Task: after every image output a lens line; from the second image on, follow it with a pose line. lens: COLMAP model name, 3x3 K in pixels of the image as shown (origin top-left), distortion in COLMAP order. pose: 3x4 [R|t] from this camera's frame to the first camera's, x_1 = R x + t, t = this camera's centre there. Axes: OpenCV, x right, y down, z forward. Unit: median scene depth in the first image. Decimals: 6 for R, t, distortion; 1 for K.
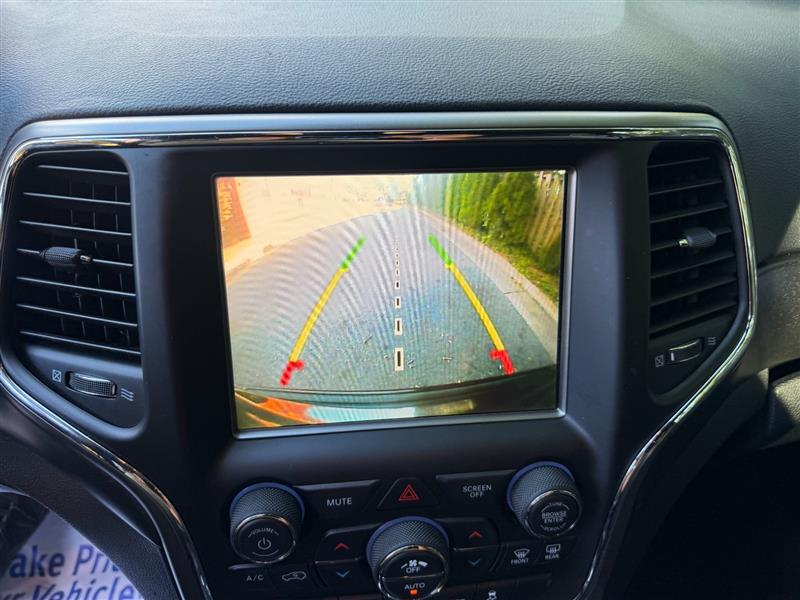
lens RADIAL K [[631.3, 0, 400.0], [0, 631.3, 300.0], [0, 0, 1]] dist [-0.008613, 0.000669]
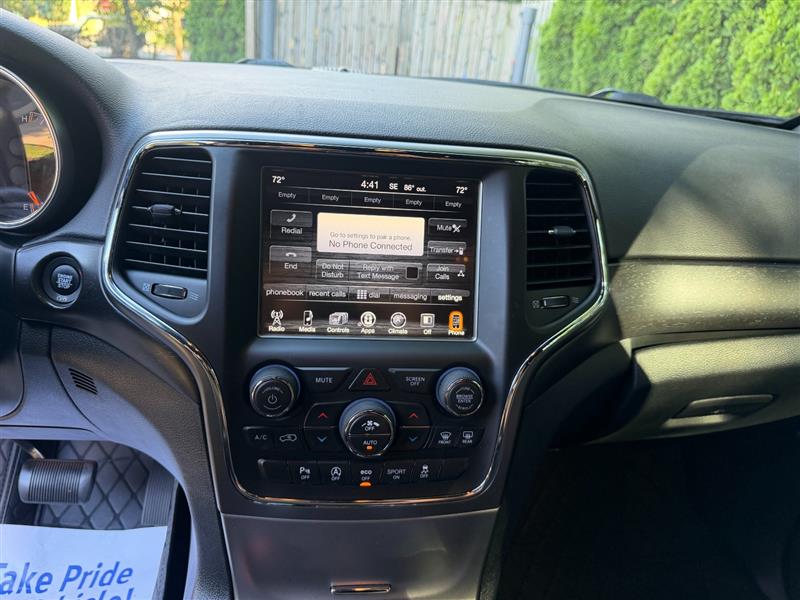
lens RADIAL K [[647.6, 0, 429.6], [0, 647.6, 297.5], [0, 0, 1]] dist [0.010882, -0.009523]
pose [[0.997738, 0.051636, 0.043051, 0.078341], [-0.041852, 0.978215, -0.203334, 0.417892], [-0.052612, 0.201072, 0.978163, -0.561246]]
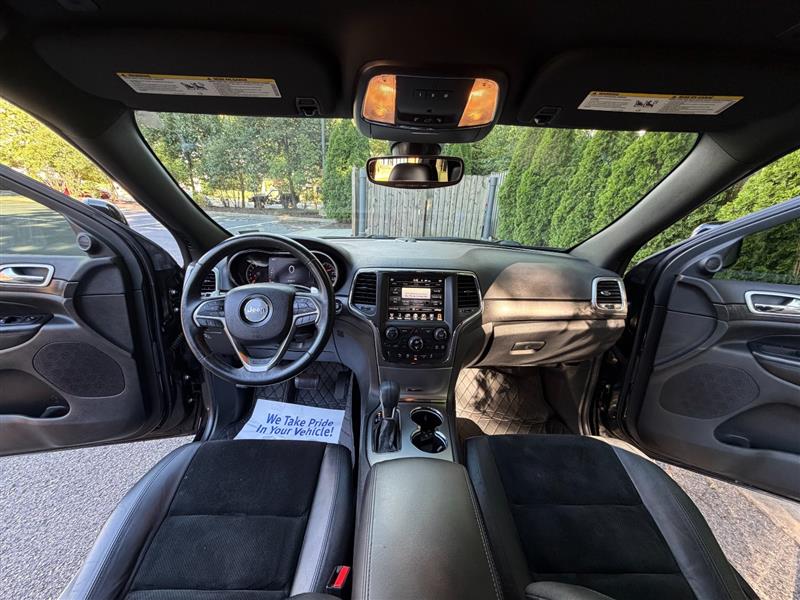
lens RADIAL K [[631.3, 0, 400.0], [0, 631.3, 300.0], [0, 0, 1]] dist [-0.008613, 0.000669]
pose [[0.997058, 0.036320, -0.067503, 0.243945], [-0.054406, 0.955654, -0.289421, 1.713107], [0.053998, 0.292242, 0.954819, -4.615664]]
